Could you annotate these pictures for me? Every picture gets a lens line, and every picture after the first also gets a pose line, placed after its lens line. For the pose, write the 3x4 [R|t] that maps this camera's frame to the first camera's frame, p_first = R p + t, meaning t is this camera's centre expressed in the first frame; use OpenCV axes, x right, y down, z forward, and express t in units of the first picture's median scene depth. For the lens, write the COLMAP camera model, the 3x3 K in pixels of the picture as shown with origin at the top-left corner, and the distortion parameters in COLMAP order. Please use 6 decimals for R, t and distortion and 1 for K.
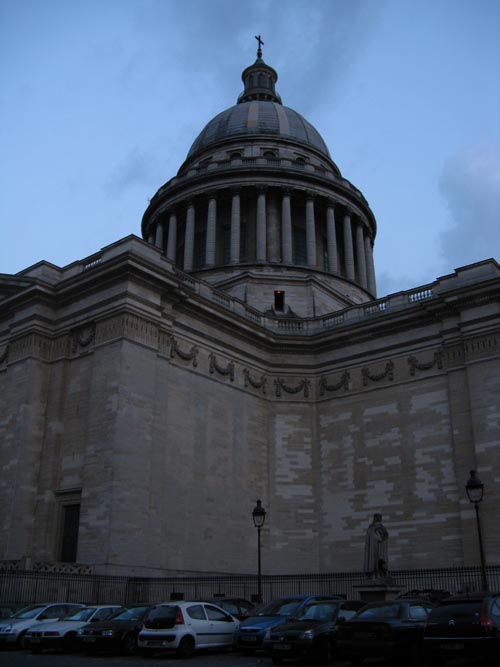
lens RADIAL K [[663.9, 0, 250.0], [0, 663.9, 333.5], [0, 0, 1]] dist [-0.187704, 0.274505]
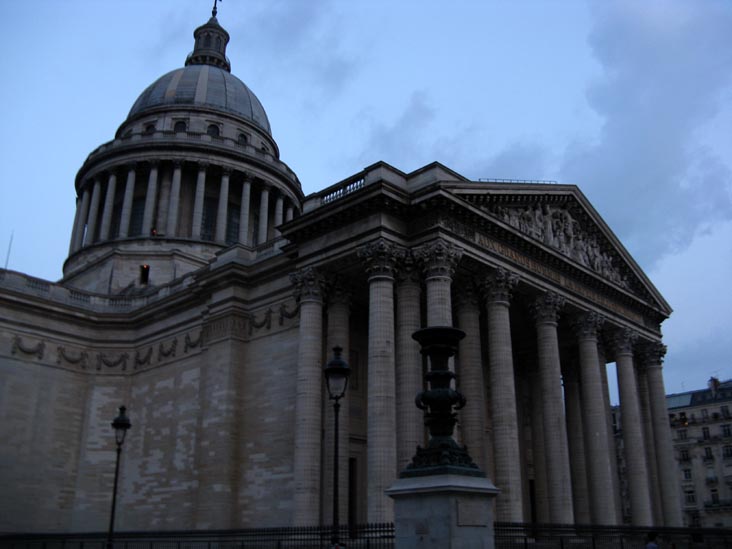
lens RADIAL K [[728.6, 0, 366.0], [0, 728.6, 274.5], [0, 0, 1]] dist [-0.187704, 0.274505]
pose [[0.994216, -0.036134, -0.101137, 0.623891], [0.038012, 0.999138, 0.016697, -0.067848], [0.100446, -0.020445, 0.994732, -0.132581]]
